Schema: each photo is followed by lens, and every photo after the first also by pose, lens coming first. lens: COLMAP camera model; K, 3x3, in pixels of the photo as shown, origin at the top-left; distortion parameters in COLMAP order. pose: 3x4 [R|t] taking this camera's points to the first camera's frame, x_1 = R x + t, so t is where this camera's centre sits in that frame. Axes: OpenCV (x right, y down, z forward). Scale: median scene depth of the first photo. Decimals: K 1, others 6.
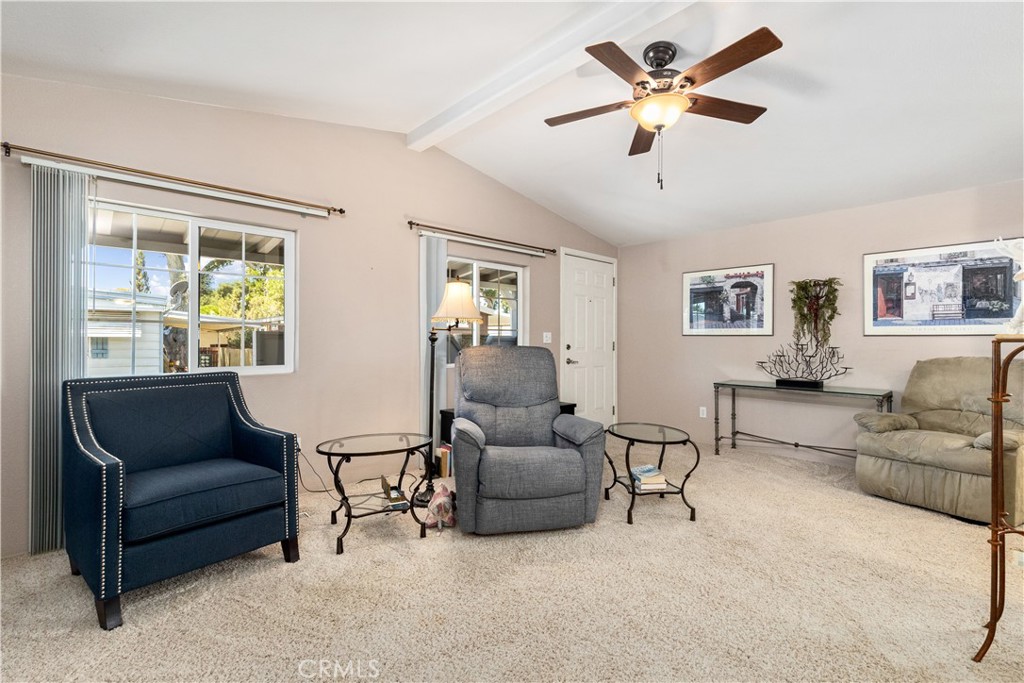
lens RADIAL K [[463.8, 0, 521.2], [0, 463.8, 342.3], [0, 0, 1]] dist [-0.002460, 0.000716]
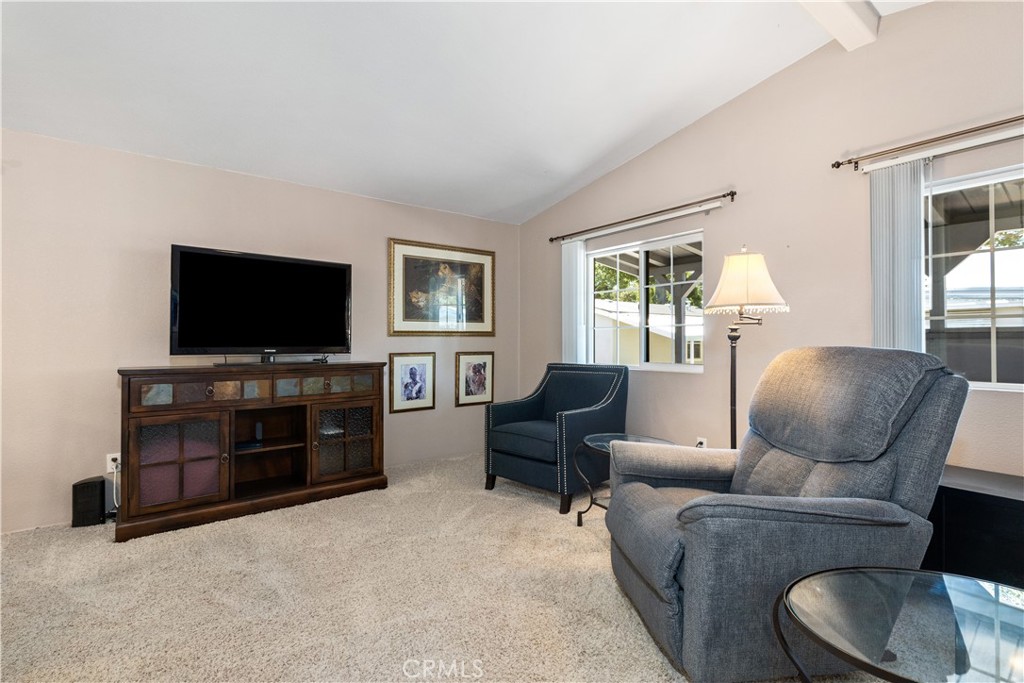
lens RADIAL K [[463.8, 0, 481.2], [0, 463.8, 342.8], [0, 0, 1]] dist [-0.002460, 0.000716]
pose [[-0.118831, -0.002017, -0.992912, 0.482493], [-0.001255, 0.999997, -0.001881, 0.003255], [0.992914, 0.001022, -0.118833, 0.555747]]
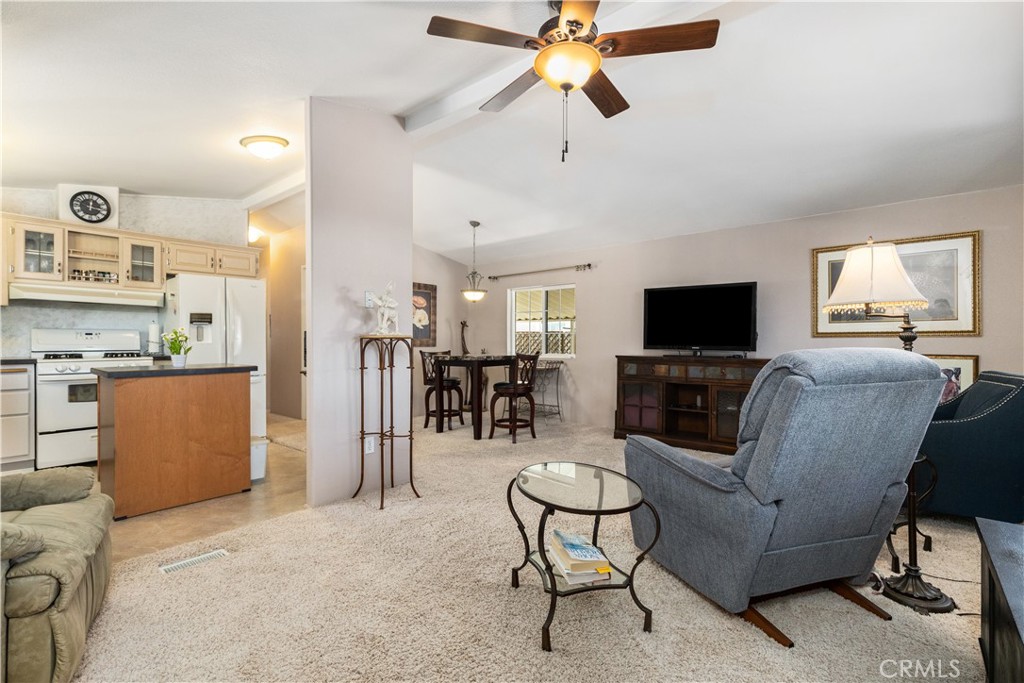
lens RADIAL K [[463.8, 0, 512.8], [0, 463.8, 341.4], [0, 0, 1]] dist [-0.002460, 0.000716]
pose [[-0.992938, -0.008475, -0.118327, 0.350168], [-0.008457, 0.999964, -0.000658, 0.003562], [0.118329, 0.000348, -0.992974, 1.284227]]
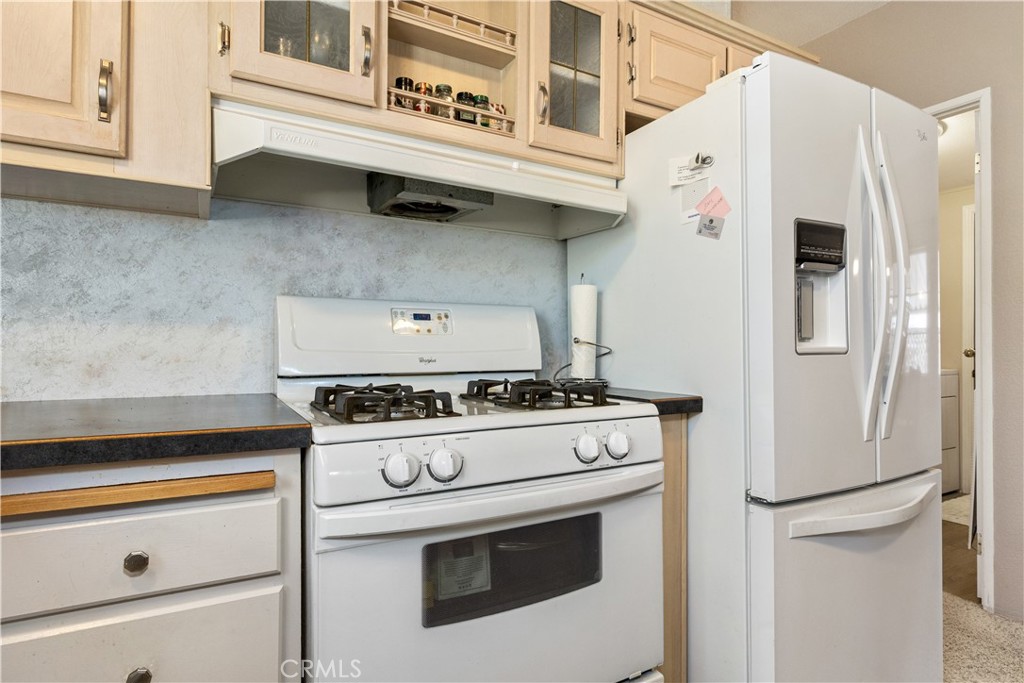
lens RADIAL K [[545.6, 0, 520.7], [0, 545.6, 343.9], [0, 0, 1]] dist [-0.004969, -0.000389]
pose [[-0.973043, -0.010159, 0.230402, 1.136017], [-0.010250, 0.999947, 0.000799, 0.013468], [-0.230397, -0.001584, -0.973095, 0.347373]]
